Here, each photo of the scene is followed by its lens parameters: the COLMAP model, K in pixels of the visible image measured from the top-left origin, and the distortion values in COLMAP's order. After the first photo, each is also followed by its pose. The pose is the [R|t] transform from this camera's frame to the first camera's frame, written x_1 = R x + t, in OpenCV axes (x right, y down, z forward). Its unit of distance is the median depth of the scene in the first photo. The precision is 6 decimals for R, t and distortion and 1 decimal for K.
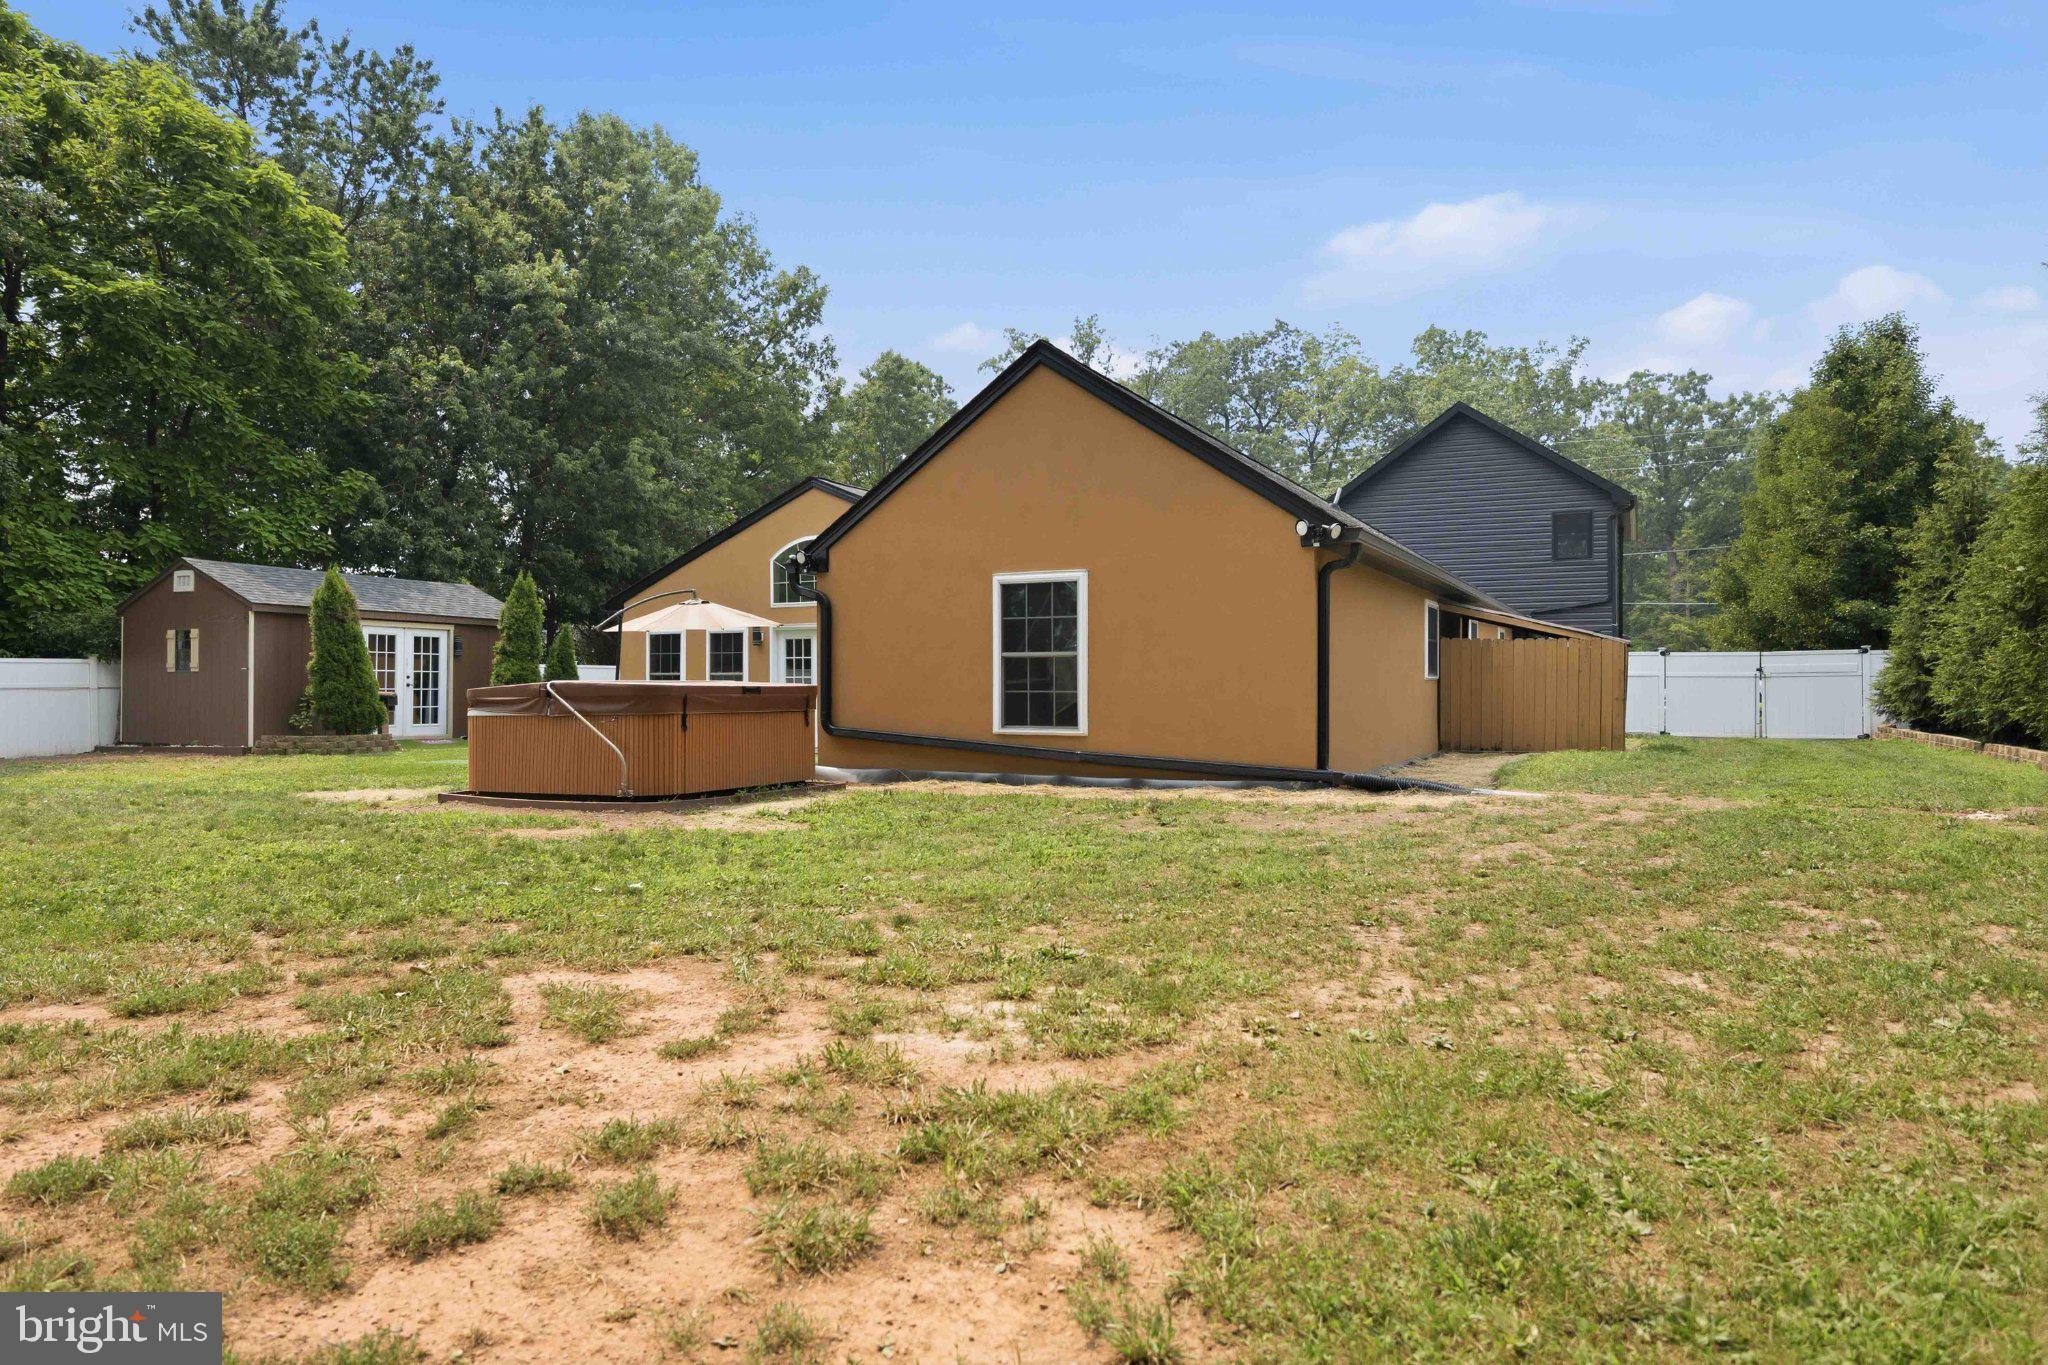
lens RADIAL K [[1217.7, 0, 1011.3], [0, 1217.7, 684.6], [0, 0, 1]] dist [-0.007191, -0.000543]
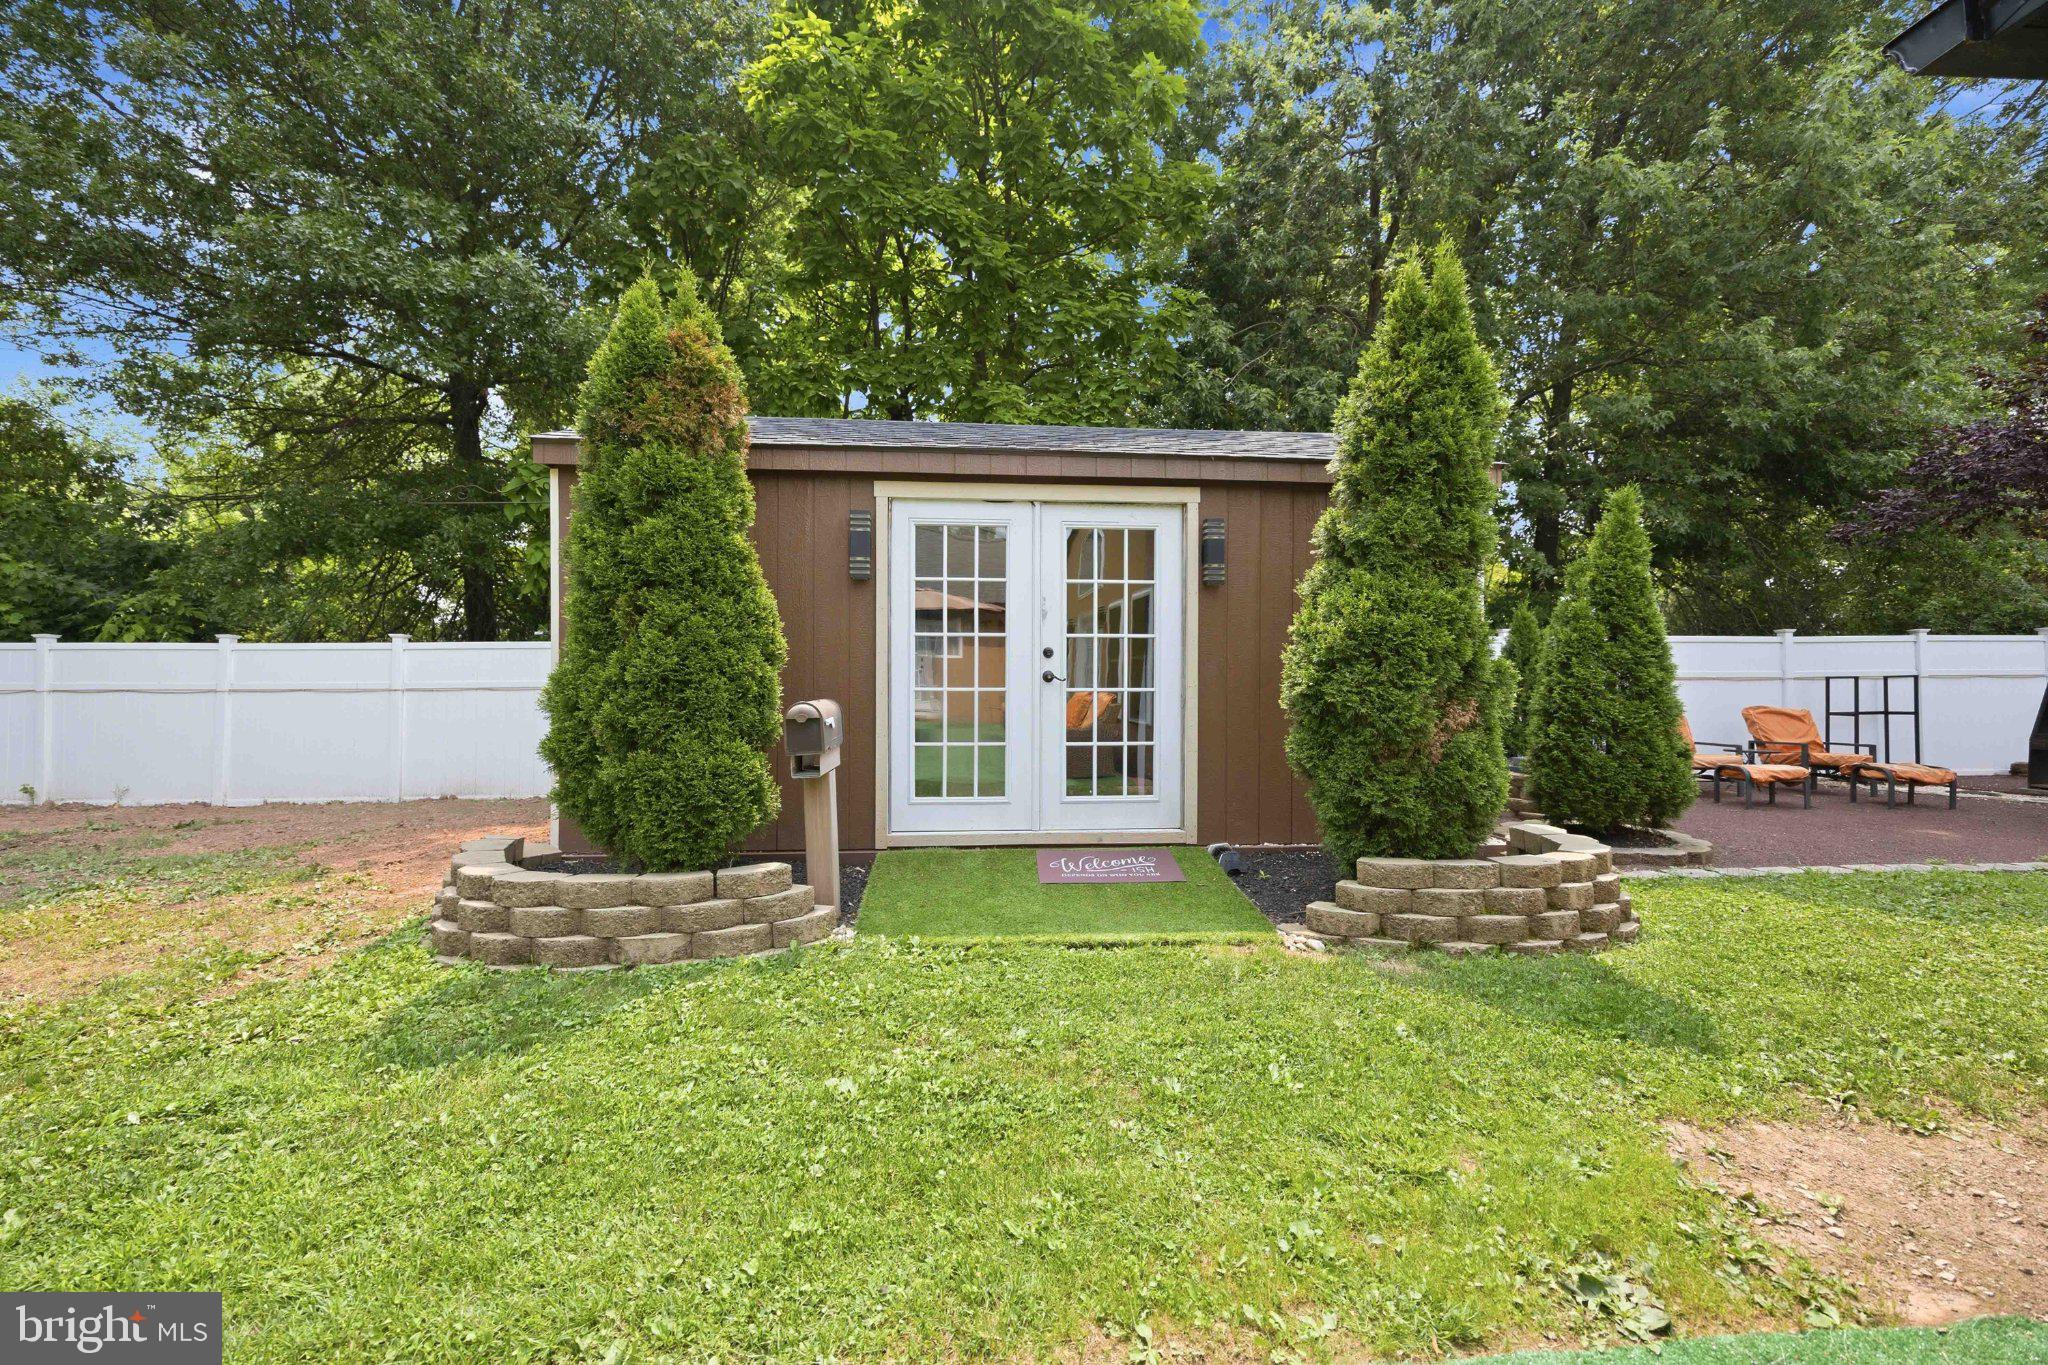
lens RADIAL K [[796.5, 0, 1030.5], [0, 796.5, 678.8], [0, 0, 1]] dist [0.002418, -0.000143]
pose [[0.534130, -0.010091, -0.845342, -0.315088], [0.005777, 0.999949, -0.008287, 0.002647], [0.845383, -0.000458, 0.534161, 0.875014]]
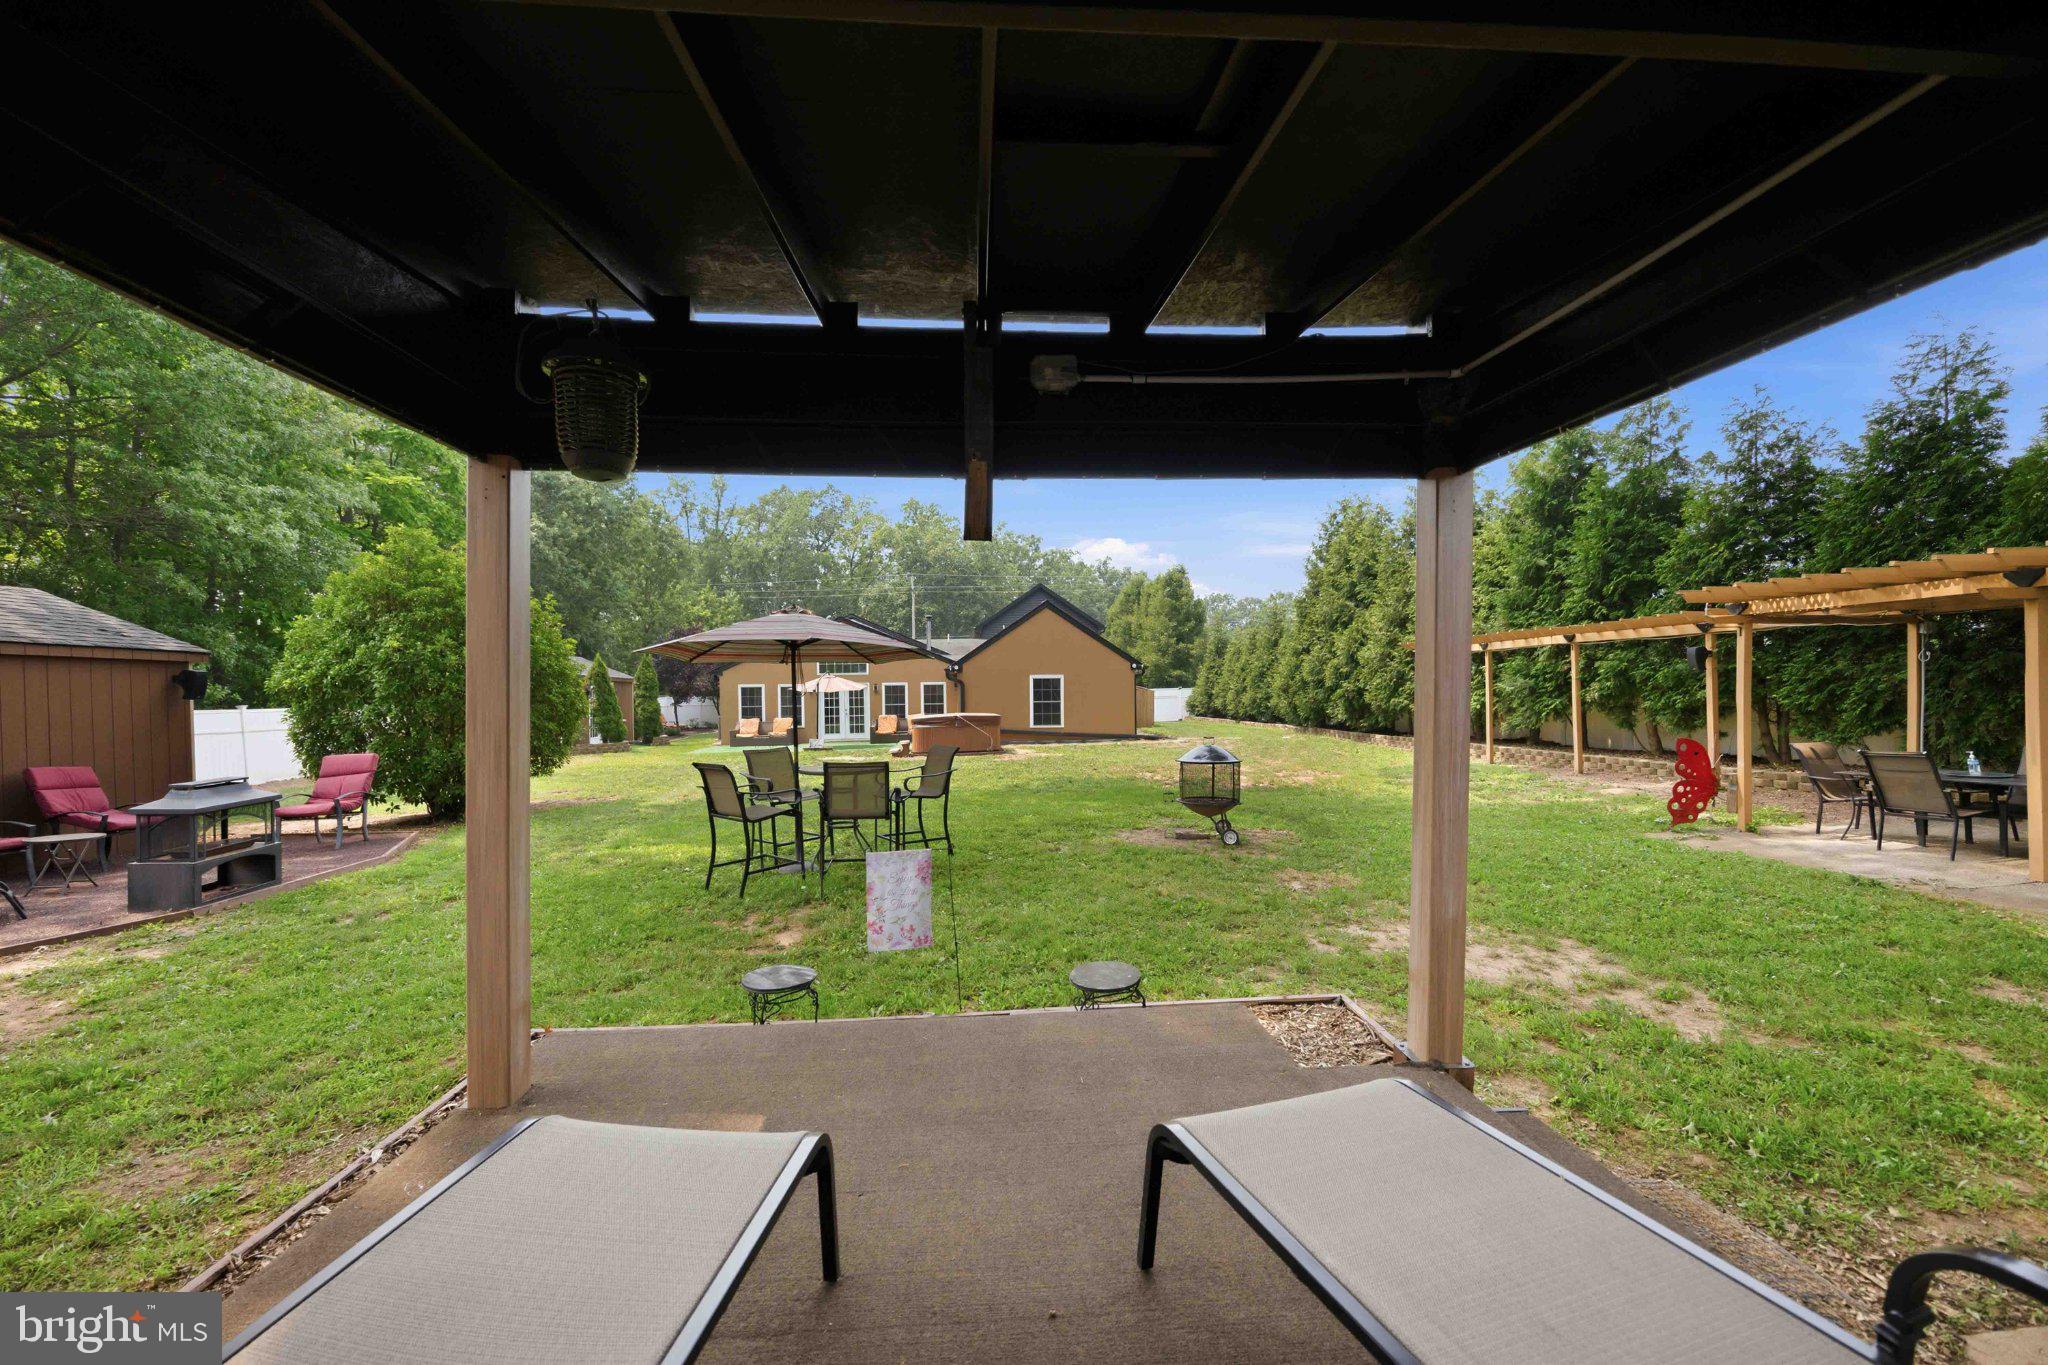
lens RADIAL K [[812.3, 0, 1017.9], [0, 812.3, 691.6], [0, 0, 1]] dist [0.008577, 0.000384]
pose [[0.848807, -0.011865, 0.528570, -0.607314], [0.013101, 0.999913, 0.001407, -0.029100], [-0.528541, 0.005730, 0.848888, -0.385224]]
